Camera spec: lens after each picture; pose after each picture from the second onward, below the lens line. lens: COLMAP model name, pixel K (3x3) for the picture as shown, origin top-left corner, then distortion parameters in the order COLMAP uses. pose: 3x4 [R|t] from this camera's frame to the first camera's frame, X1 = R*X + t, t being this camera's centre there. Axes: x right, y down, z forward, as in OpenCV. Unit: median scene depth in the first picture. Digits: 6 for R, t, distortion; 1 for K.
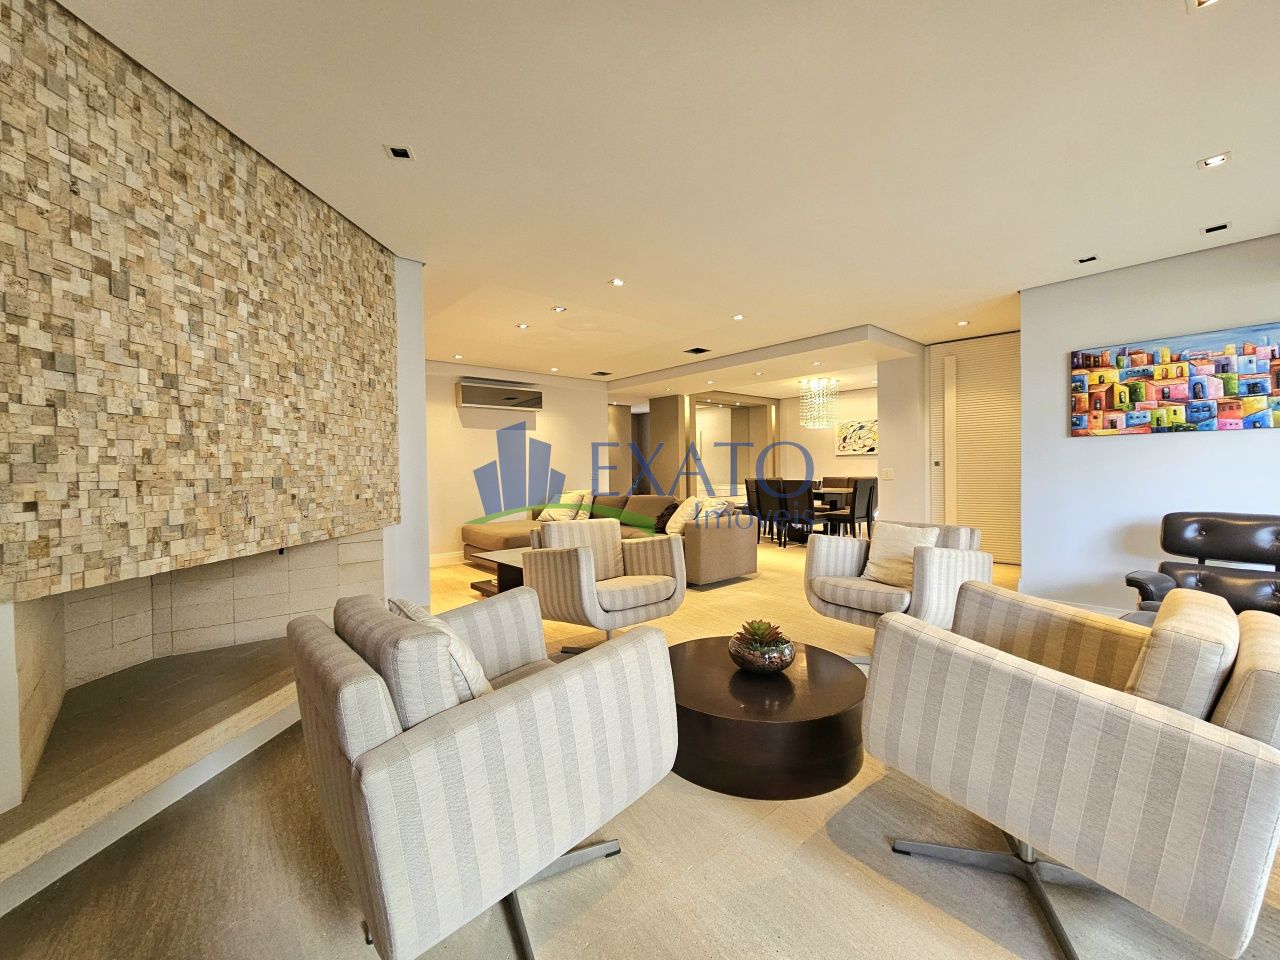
lens RADIAL K [[538.0, 0, 644.4], [0, 538.0, 476.1], [0, 0, 1]] dist [-0.002020, 0.000001]
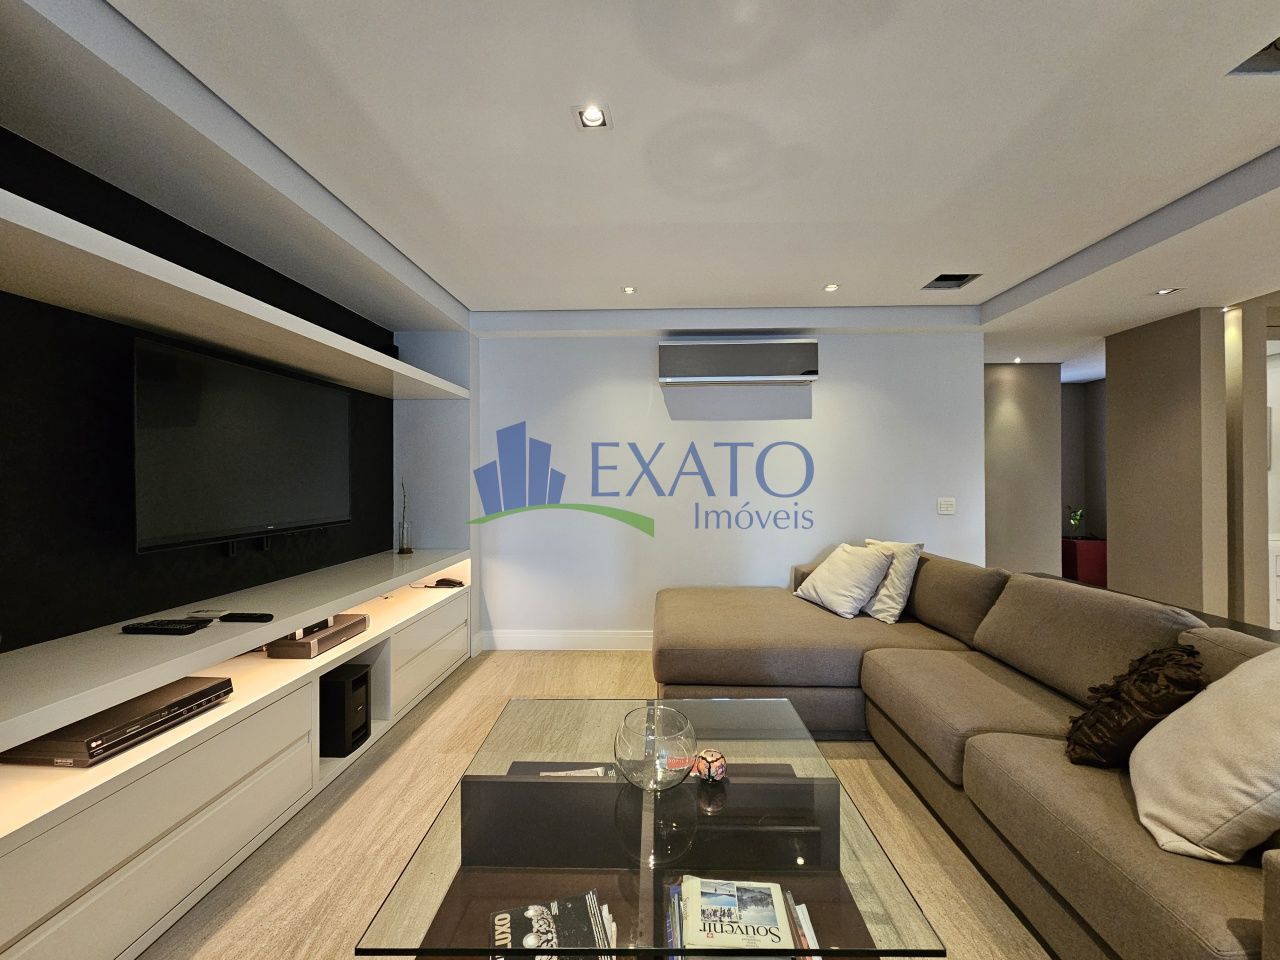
lens RADIAL K [[538.0, 0, 640.8], [0, 538.0, 477.7], [0, 0, 1]] dist [-0.002020, 0.000001]
pose [[0.740157, 0.007863, -0.672388, 0.025617], [-0.027023, 0.999472, -0.018059, -0.012154], [0.671891, 0.031537, 0.739978, 0.448582]]
